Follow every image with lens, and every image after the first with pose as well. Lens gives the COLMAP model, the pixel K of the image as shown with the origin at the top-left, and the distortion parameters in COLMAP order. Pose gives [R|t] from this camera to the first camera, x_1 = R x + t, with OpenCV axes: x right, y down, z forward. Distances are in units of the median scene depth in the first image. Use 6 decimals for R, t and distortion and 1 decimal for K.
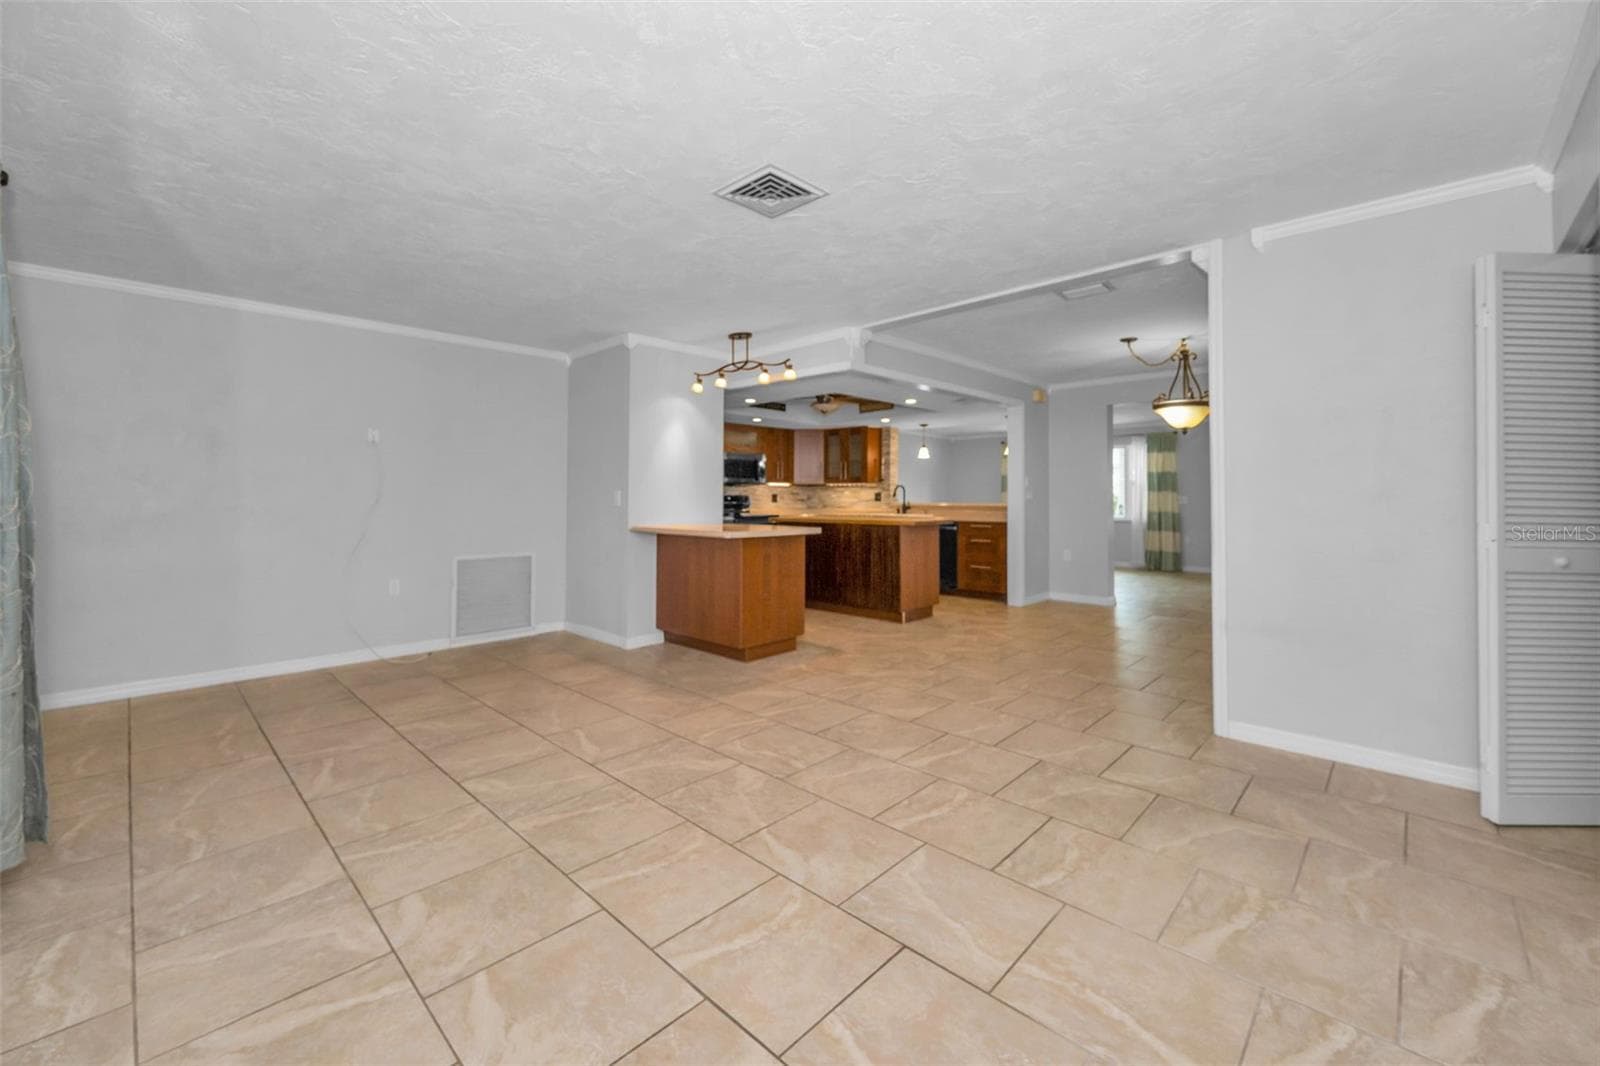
lens RADIAL K [[636.9, 0, 800.7], [0, 636.9, 496.1], [0, 0, 1]] dist [-0.002655, -0.001053]
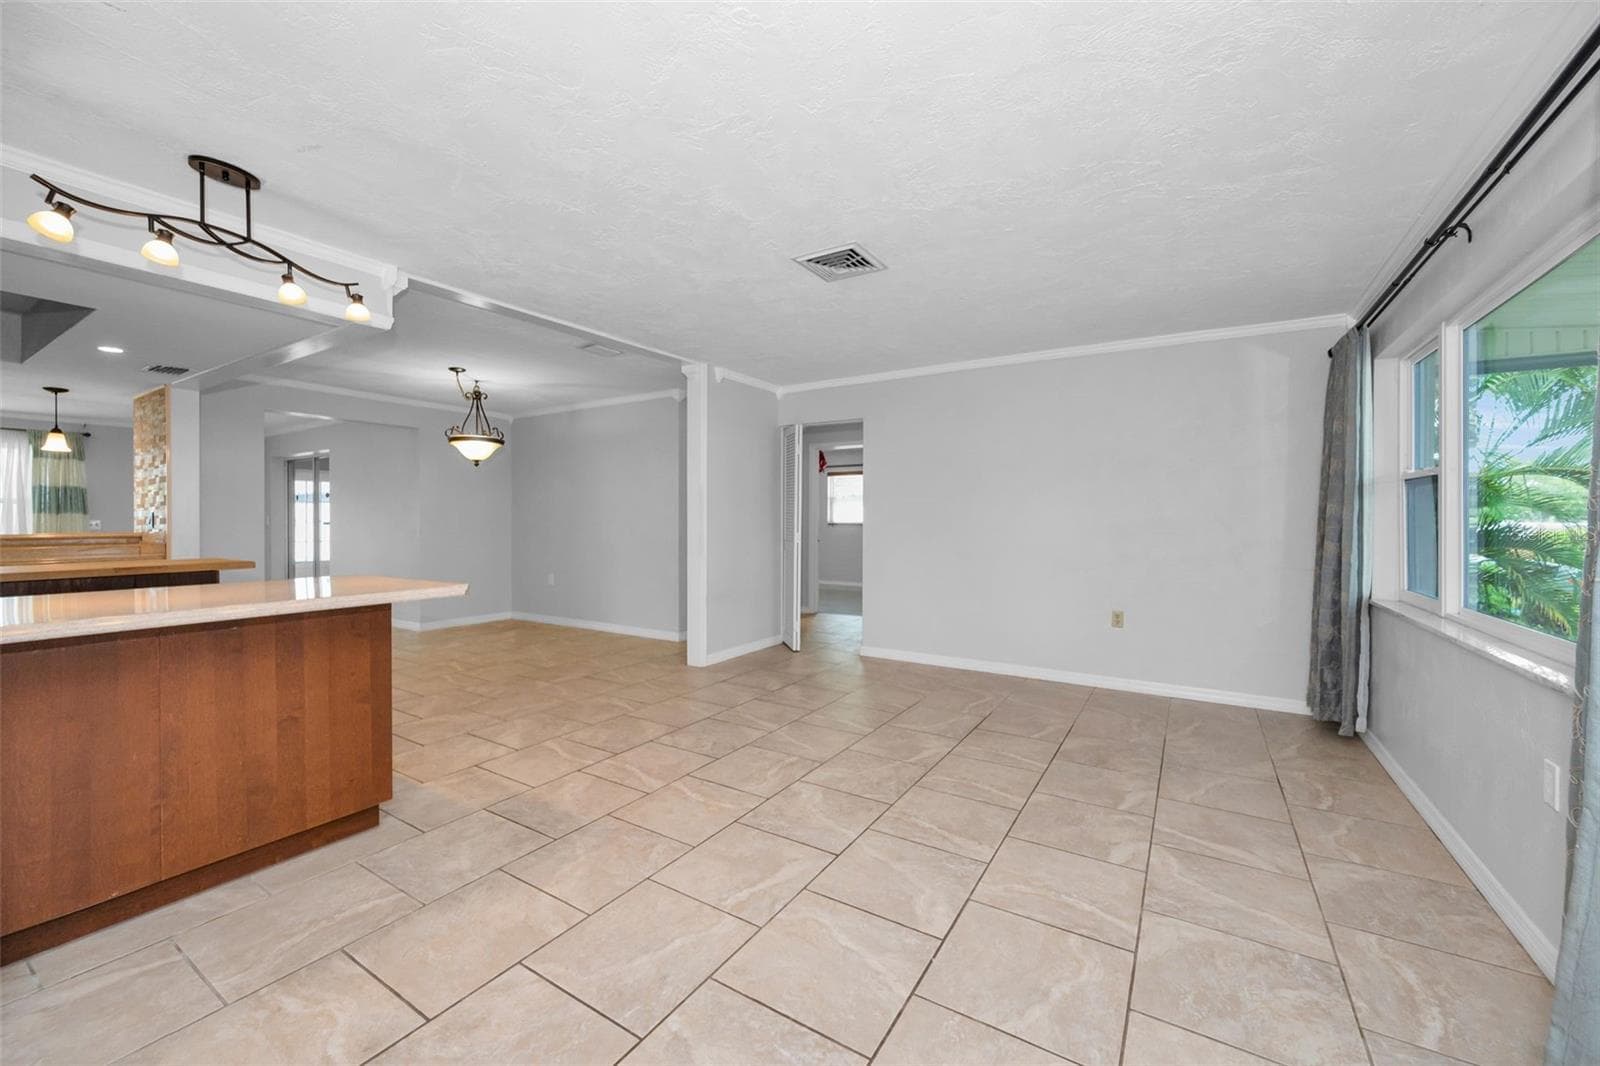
lens RADIAL K [[636.9, 0, 791.0], [0, 636.9, 519.2], [0, 0, 1]] dist [-0.002655, -0.001053]
pose [[-0.186535, 0.001654, 0.982447, -0.623553], [-0.002120, 0.999996, -0.002086, -0.000899], [-0.982446, -0.002472, -0.186531, 0.679422]]
